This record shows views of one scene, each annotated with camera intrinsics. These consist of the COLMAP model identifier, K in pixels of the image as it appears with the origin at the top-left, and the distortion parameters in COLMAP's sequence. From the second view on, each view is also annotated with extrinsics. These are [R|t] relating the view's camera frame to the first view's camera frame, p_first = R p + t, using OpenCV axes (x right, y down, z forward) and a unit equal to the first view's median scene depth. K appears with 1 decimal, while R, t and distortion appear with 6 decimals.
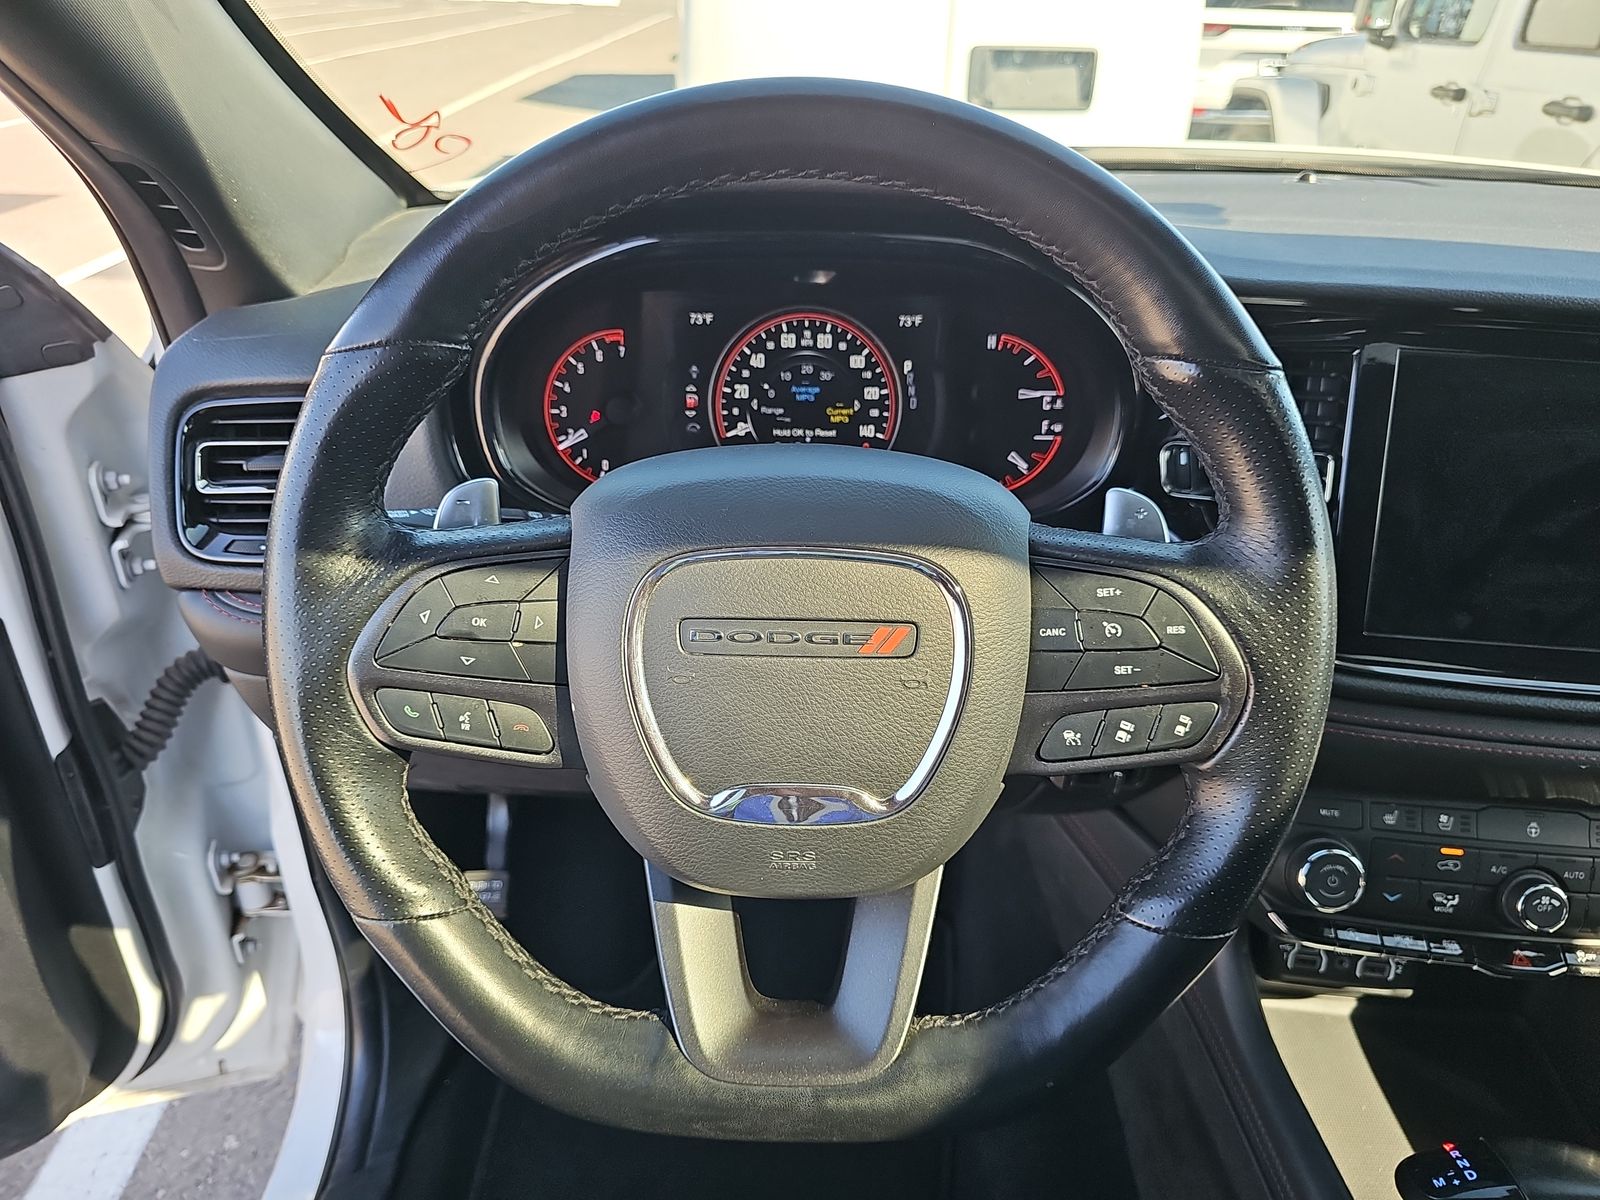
lens RADIAL K [[1114.2, 0, 800.0], [0, 1114.2, 600.0], [0, 0, 1]] dist [0.027582, -0.054674]
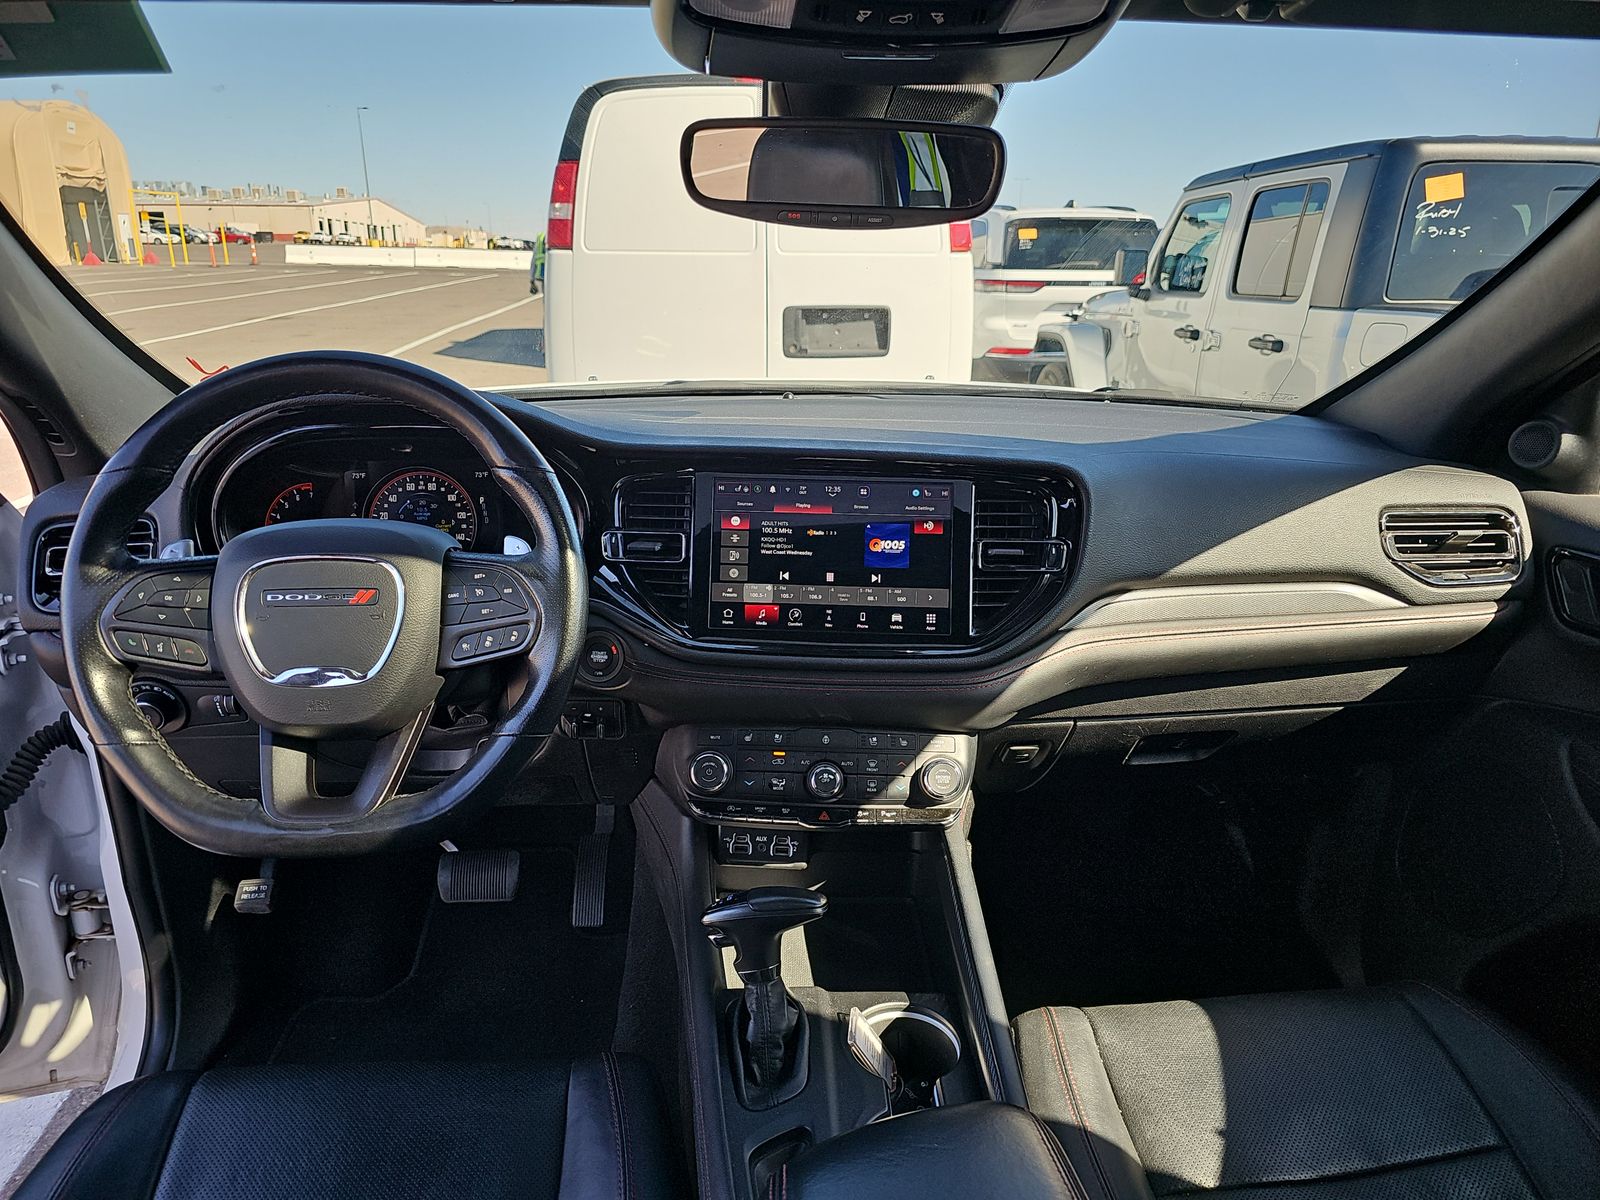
lens RADIAL K [[1087.2, 0, 800.0], [0, 1087.2, 600.0], [0, 0, 1]] dist [0.034865, -0.046943]
pose [[0.996858, -0.032602, 0.072185, 0.462183], [0.045804, 0.980798, -0.189572, 0.289746], [-0.064619, 0.192283, 0.979210, -0.671162]]
